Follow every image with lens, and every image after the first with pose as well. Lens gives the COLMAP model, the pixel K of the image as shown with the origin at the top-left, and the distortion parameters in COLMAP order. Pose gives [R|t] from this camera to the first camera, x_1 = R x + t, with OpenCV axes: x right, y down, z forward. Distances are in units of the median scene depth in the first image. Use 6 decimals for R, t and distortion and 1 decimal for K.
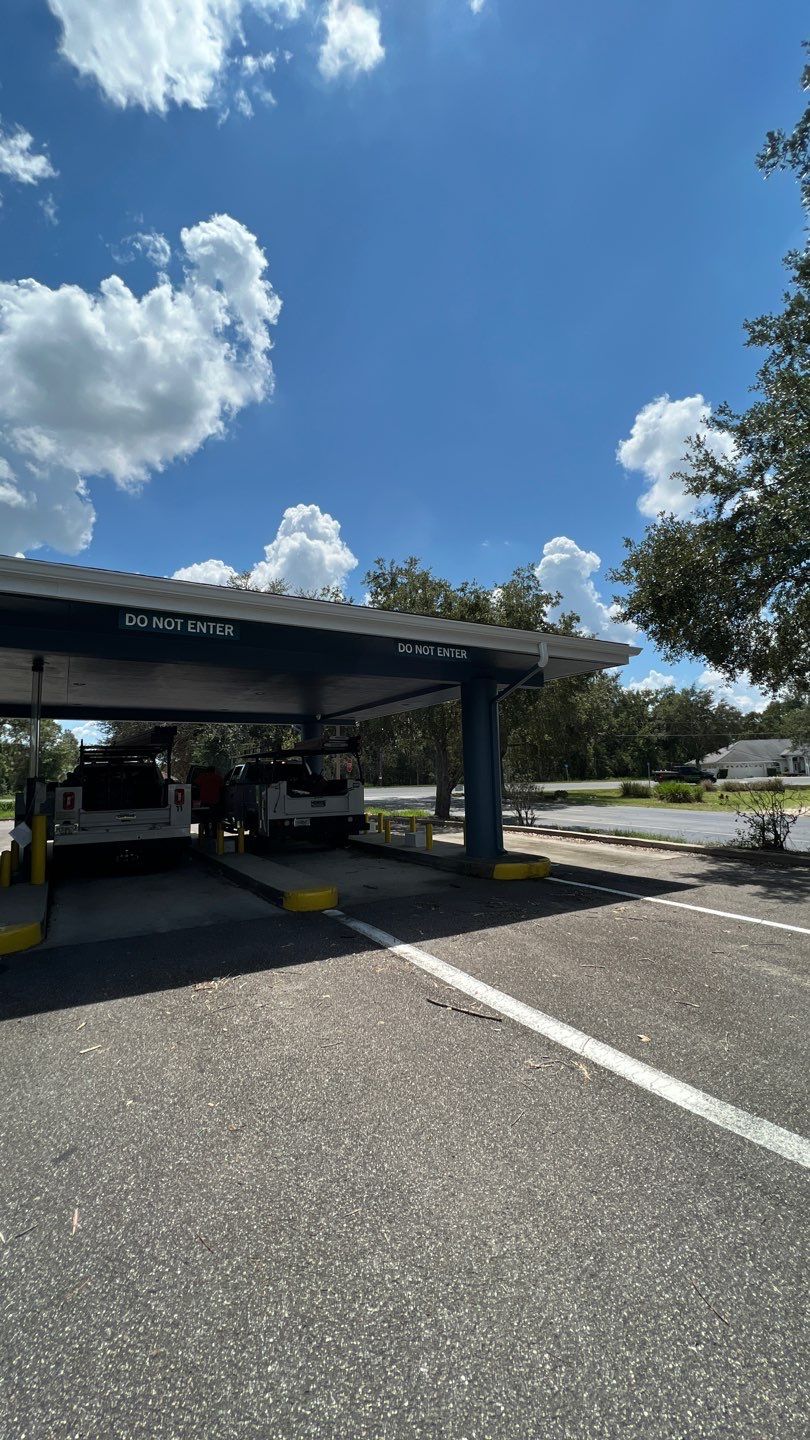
lens RADIAL K [[578.5, 0, 405.1], [0, 578.5, 717.3], [0, 0, 1]] dist [-0.001971, 0.001090]
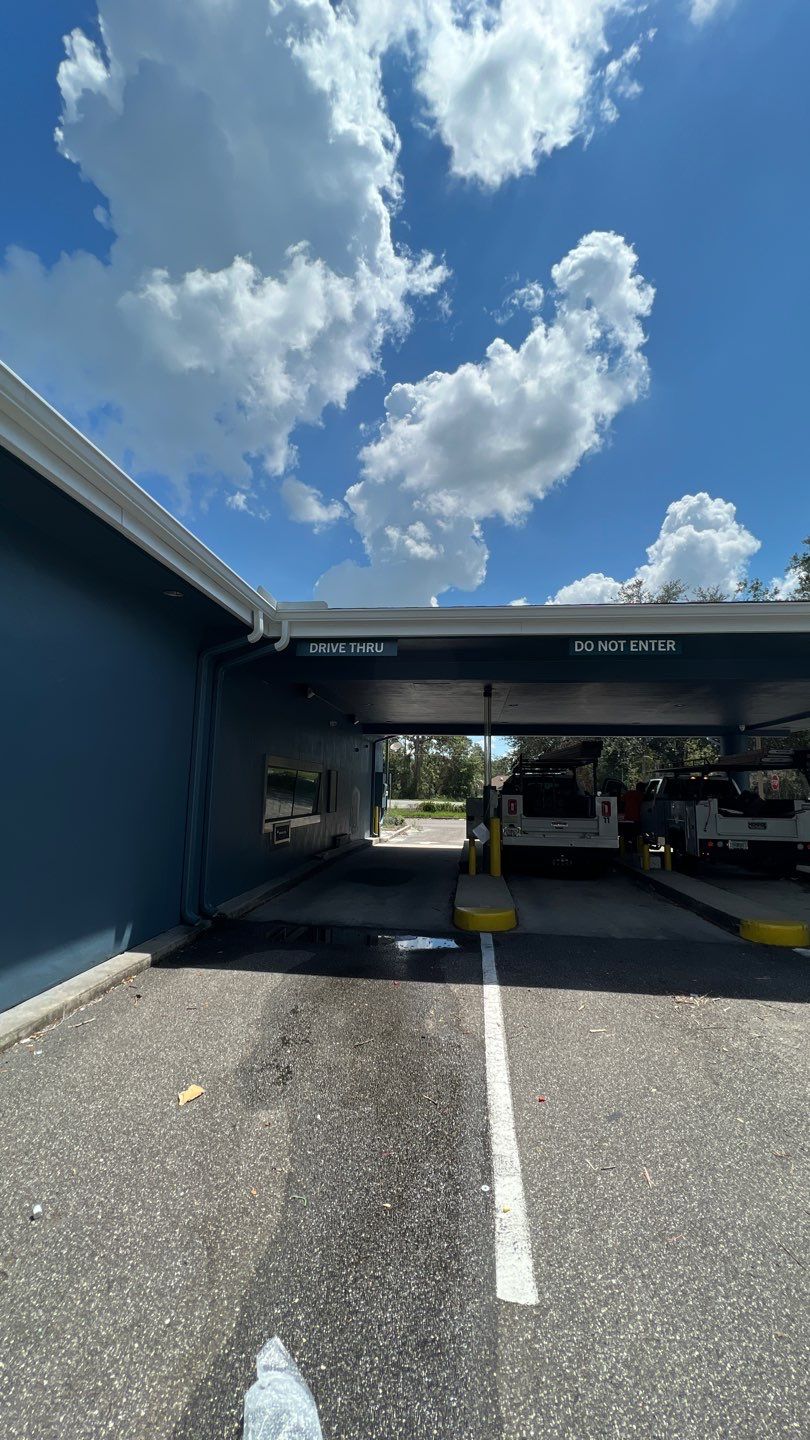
lens RADIAL K [[578.5, 0, 405.1], [0, 578.5, 717.3], [0, 0, 1]] dist [-0.001971, 0.001090]
pose [[0.800164, -0.035606, -0.598723, -0.045925], [0.023311, 0.999328, -0.028276, -0.005314], [0.599328, 0.008668, 0.800457, -0.043981]]
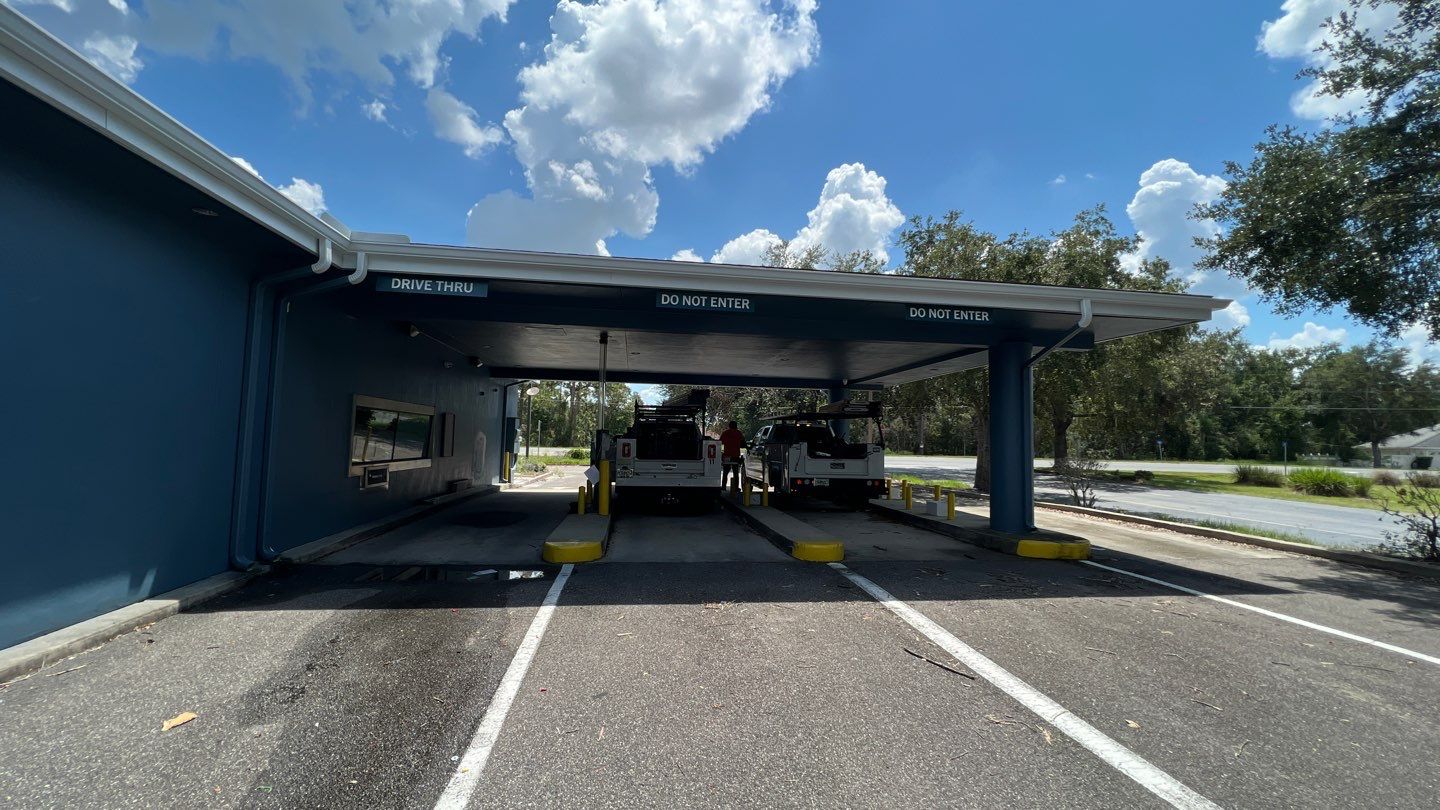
lens RADIAL K [[578.5, 0, 716.6], [0, 578.5, 403.7], [0, 0, 1]] dist [-0.001971, 0.001090]
pose [[0.924300, 0.019253, -0.381180, 0.043438], [-0.005037, 0.999255, 0.038258, 0.000127], [0.381633, -0.033441, 0.923709, -0.035977]]
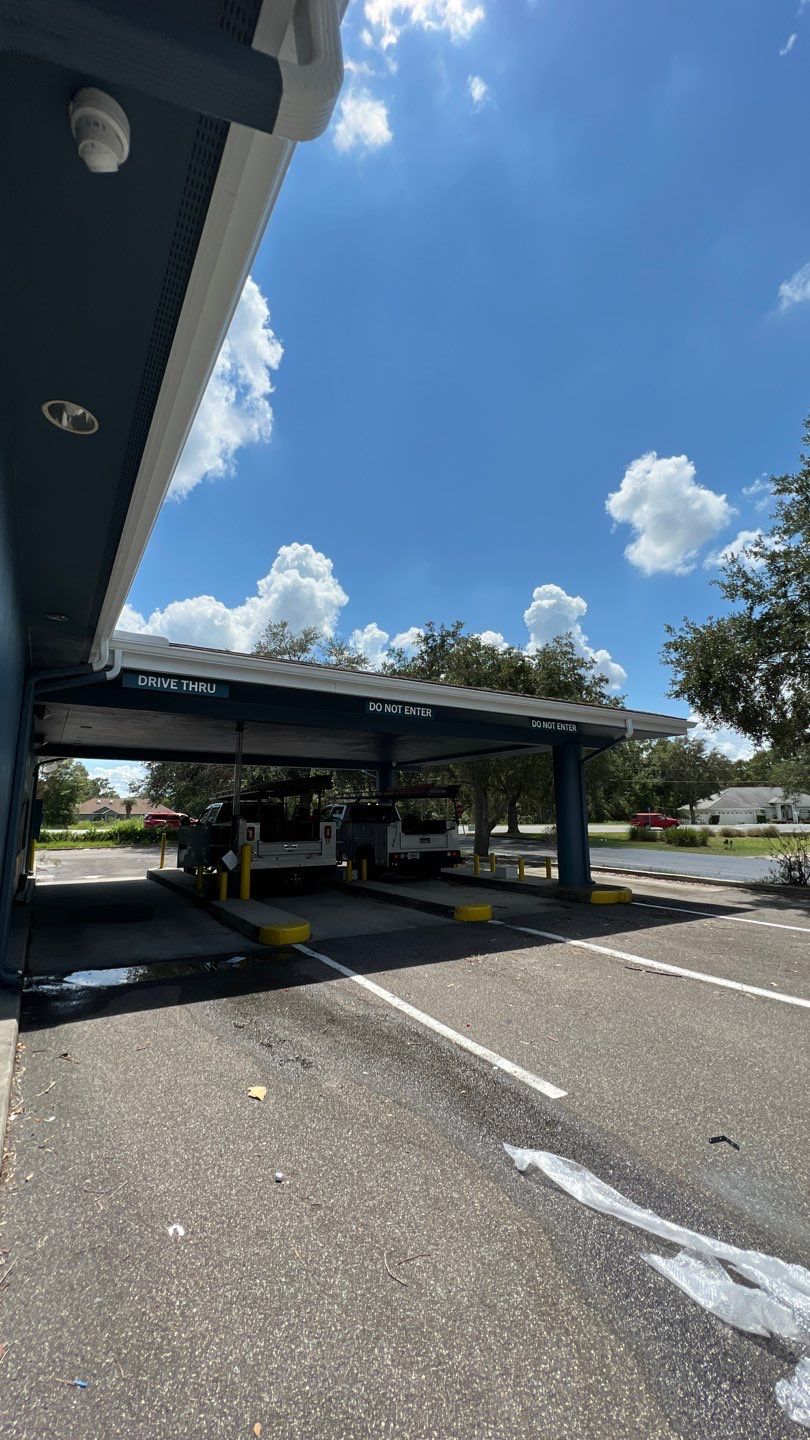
lens RADIAL K [[579.1, 0, 408.5], [0, 579.1, 718.7], [0, 0, 1]] dist [0.002287, 0.000140]
pose [[0.999251, 0.026691, 0.028028, -0.231017], [-0.024891, 0.997720, -0.062731, -0.028033], [-0.029639, 0.061986, 0.997637, -0.226594]]
